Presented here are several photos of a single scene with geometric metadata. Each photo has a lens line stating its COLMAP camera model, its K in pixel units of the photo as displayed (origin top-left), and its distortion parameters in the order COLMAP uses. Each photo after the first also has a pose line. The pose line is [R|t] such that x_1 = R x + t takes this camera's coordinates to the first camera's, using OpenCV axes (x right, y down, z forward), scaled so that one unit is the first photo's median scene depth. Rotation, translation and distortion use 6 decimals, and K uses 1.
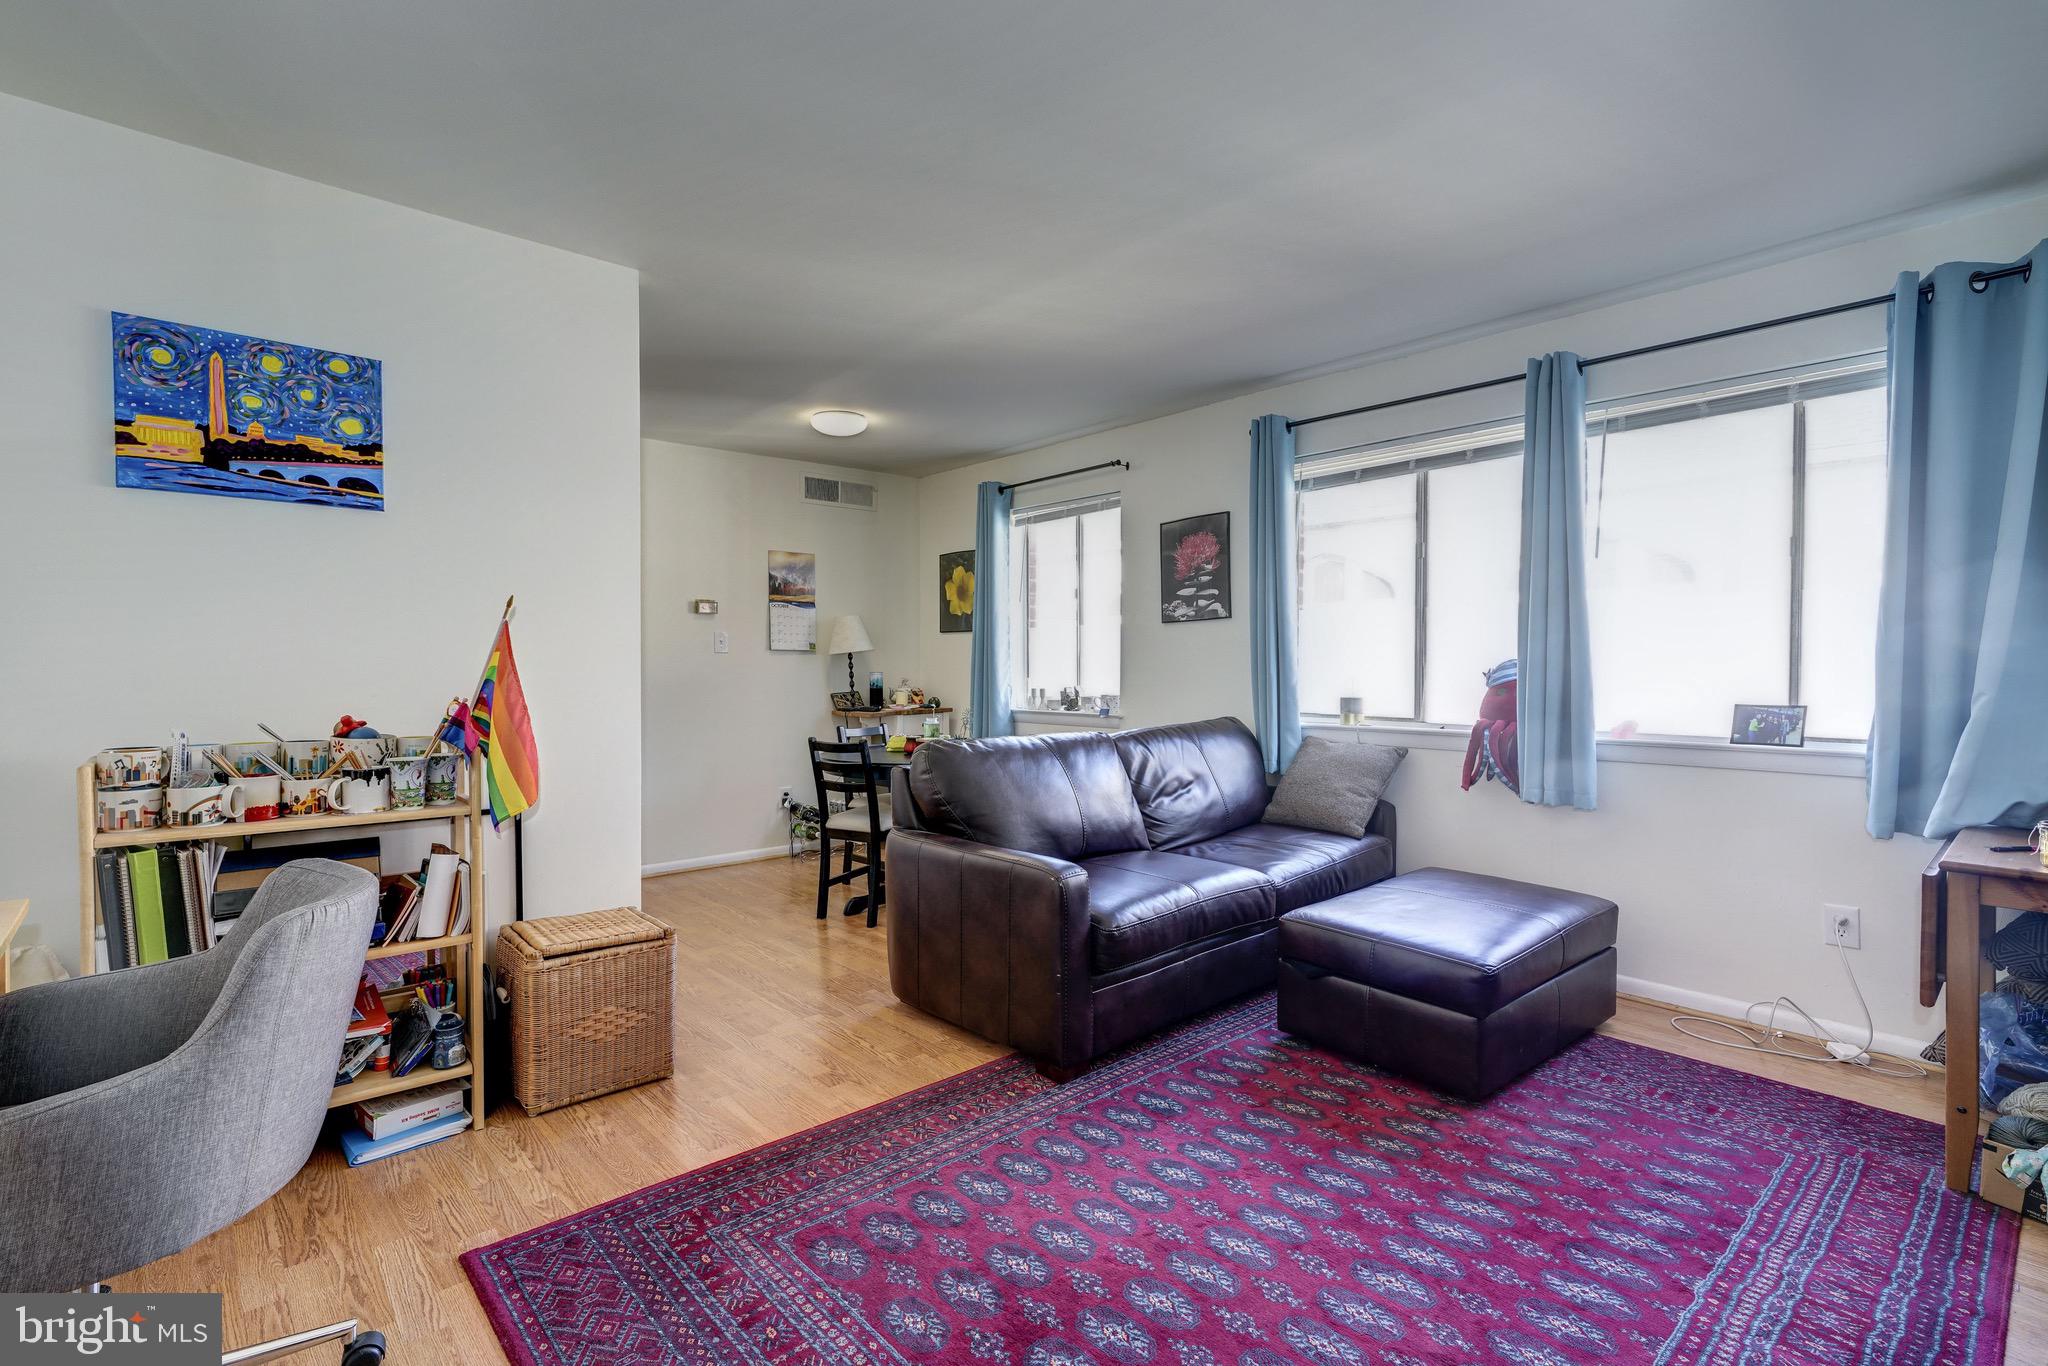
lens RADIAL K [[944.5, 0, 1027.0], [0, 944.5, 681.4], [0, 0, 1]] dist [-0.000348, -0.000117]
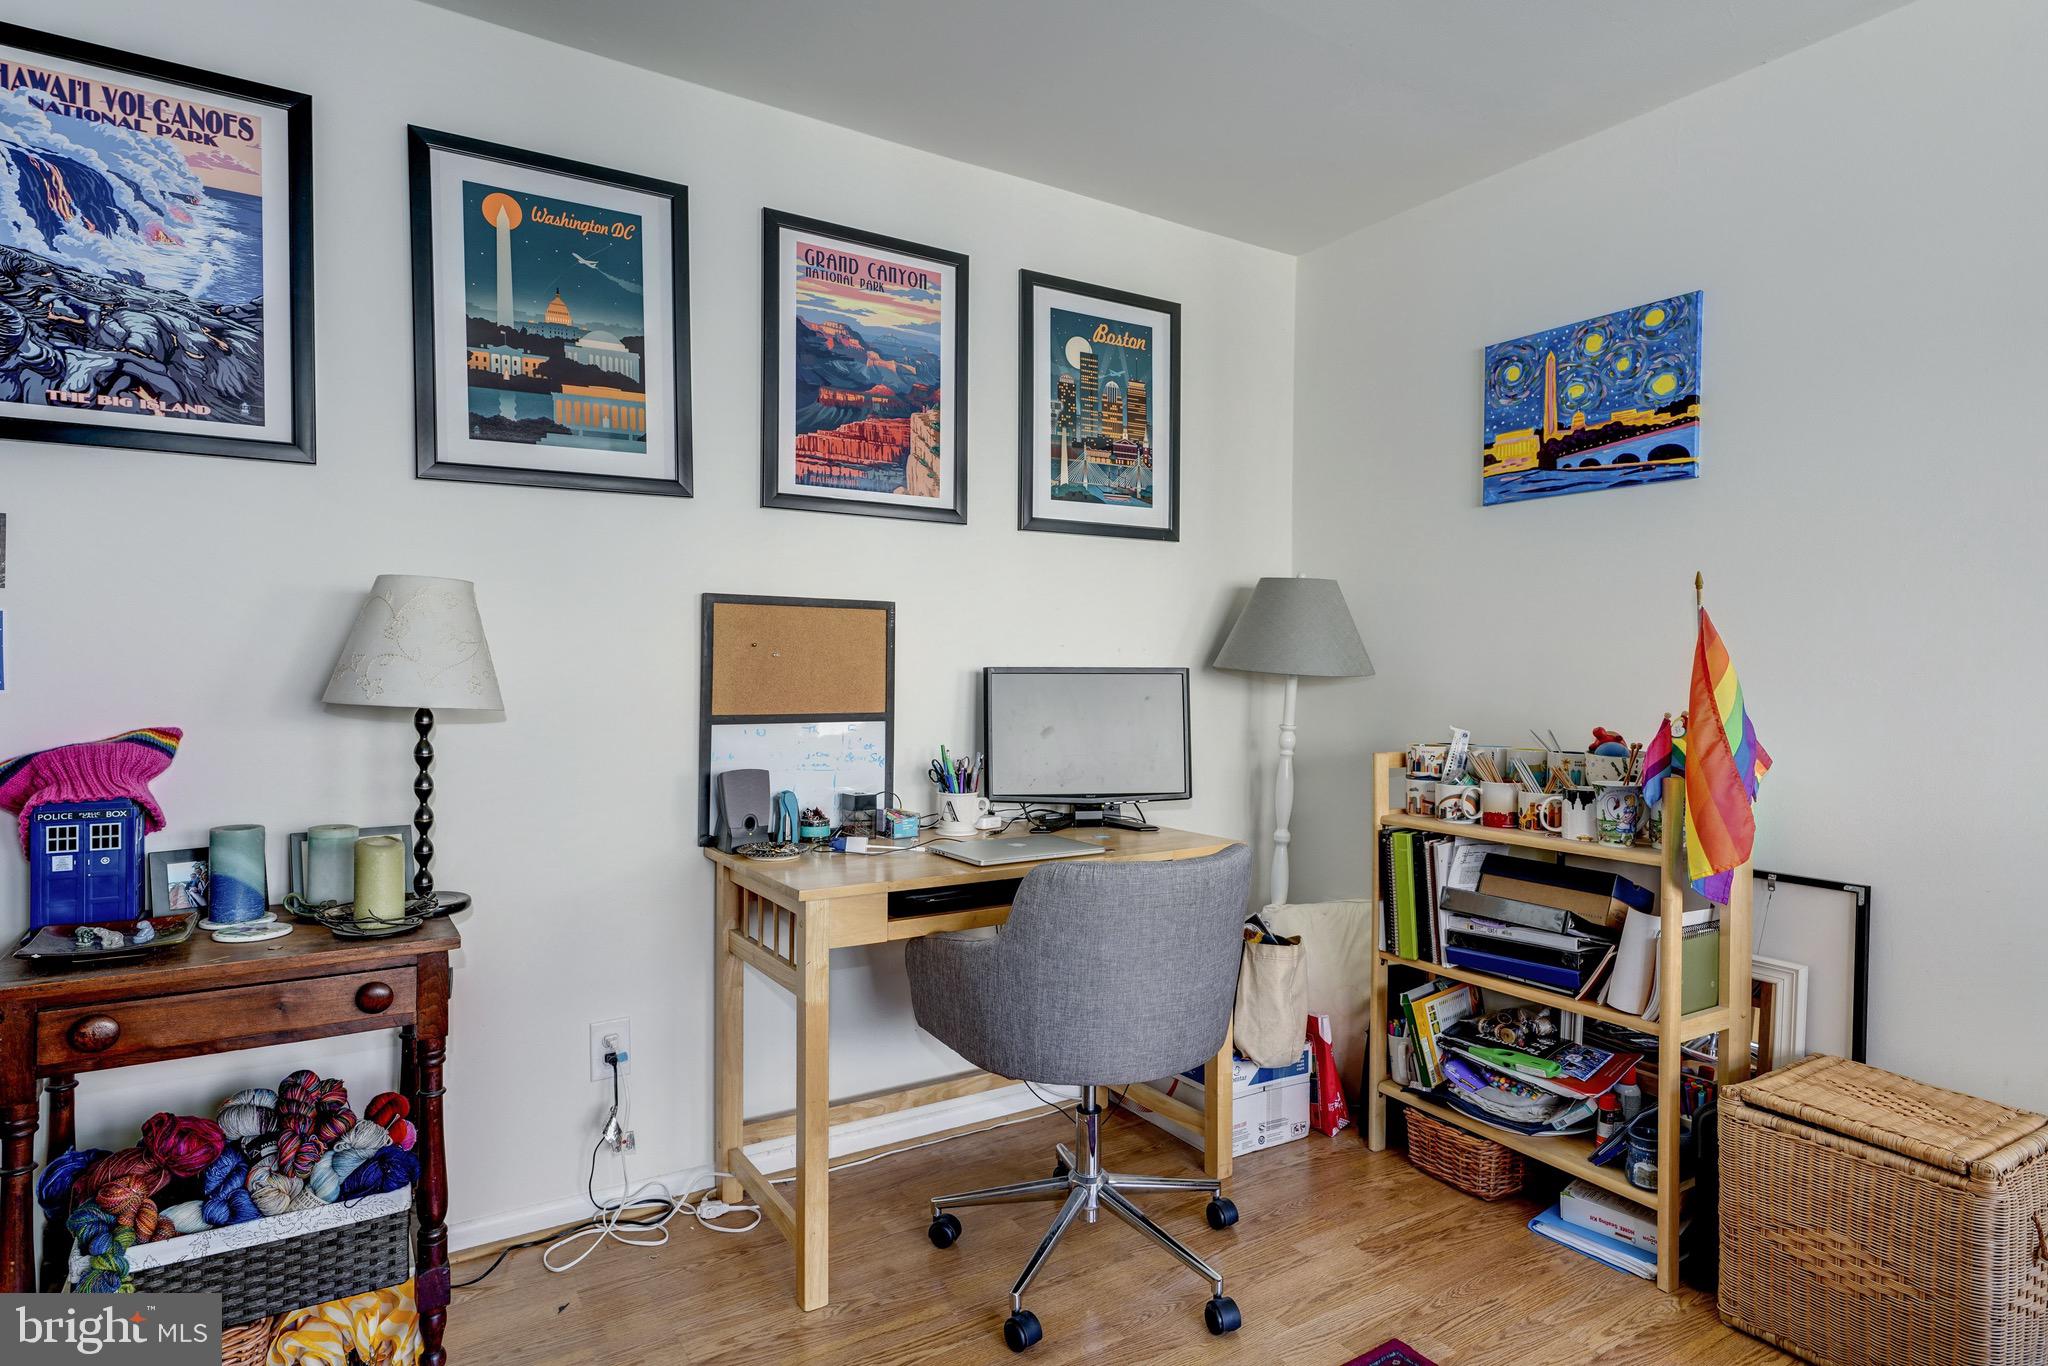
lens RADIAL K [[1121.1, 0, 1021.4], [0, 1121.1, 679.5], [0, 0, 1]] dist [0.003504, 0.000884]
pose [[-0.170411, 0.009373, -0.985328, 0.355024], [-0.022262, 0.999663, 0.013360, -0.008867], [0.985122, 0.024212, -0.170145, 0.598684]]
